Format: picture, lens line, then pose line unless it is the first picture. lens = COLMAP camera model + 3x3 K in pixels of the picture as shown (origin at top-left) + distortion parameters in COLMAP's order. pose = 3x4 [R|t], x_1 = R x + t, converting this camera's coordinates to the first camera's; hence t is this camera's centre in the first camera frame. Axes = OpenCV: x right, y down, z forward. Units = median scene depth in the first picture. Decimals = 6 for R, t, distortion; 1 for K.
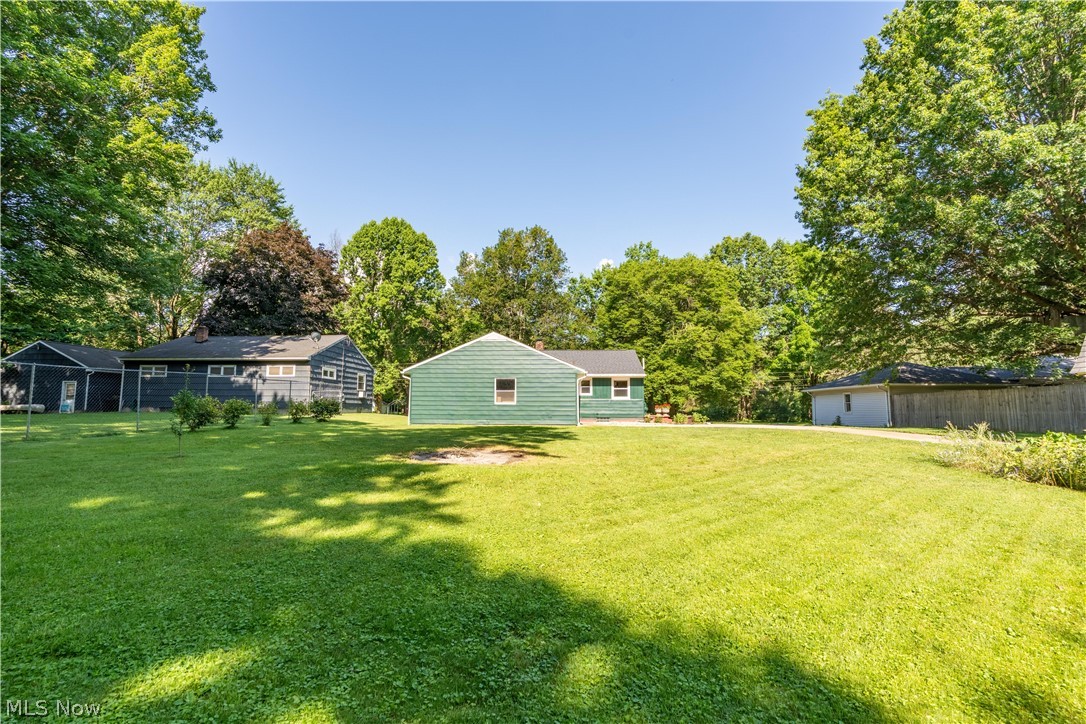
lens RADIAL K [[503.5, 0, 543.0], [0, 503.5, 362.0], [0, 0, 1]] dist [-0.000275, 0.000909]
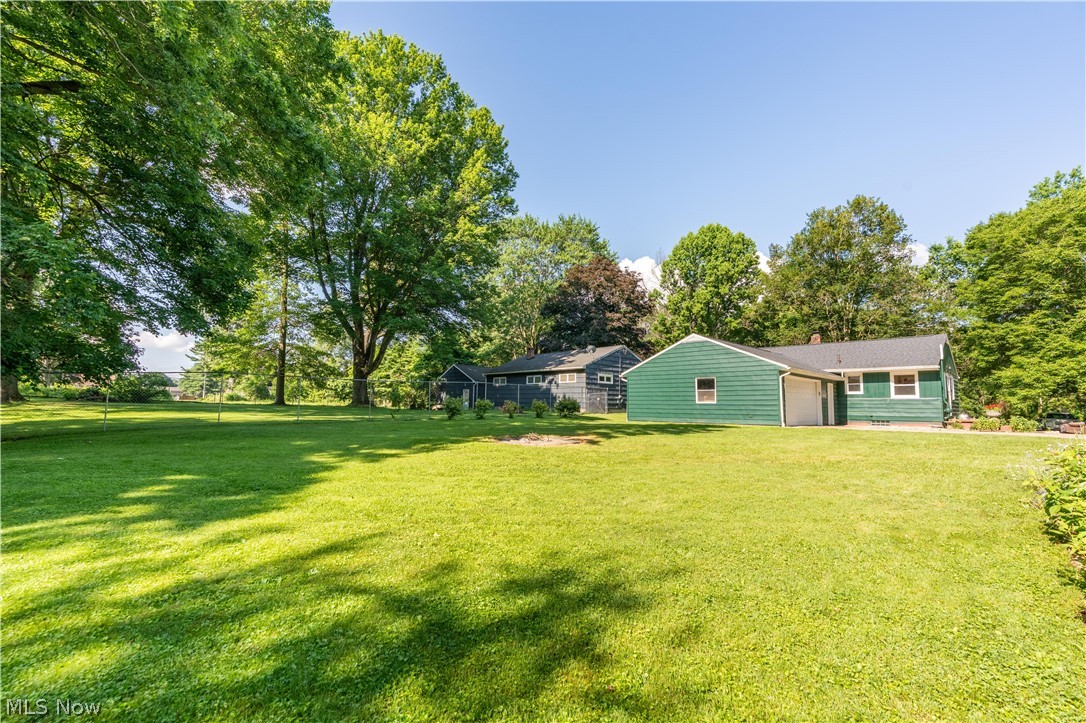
lens RADIAL K [[503.5, 0, 543.0], [0, 503.5, 361.5], [0, 0, 1]] dist [-0.000275, 0.000909]
pose [[0.735349, -0.057782, -0.675221, 0.274653], [0.052262, 0.998226, -0.028507, 0.008268], [0.675670, -0.014326, 0.737065, 0.019253]]
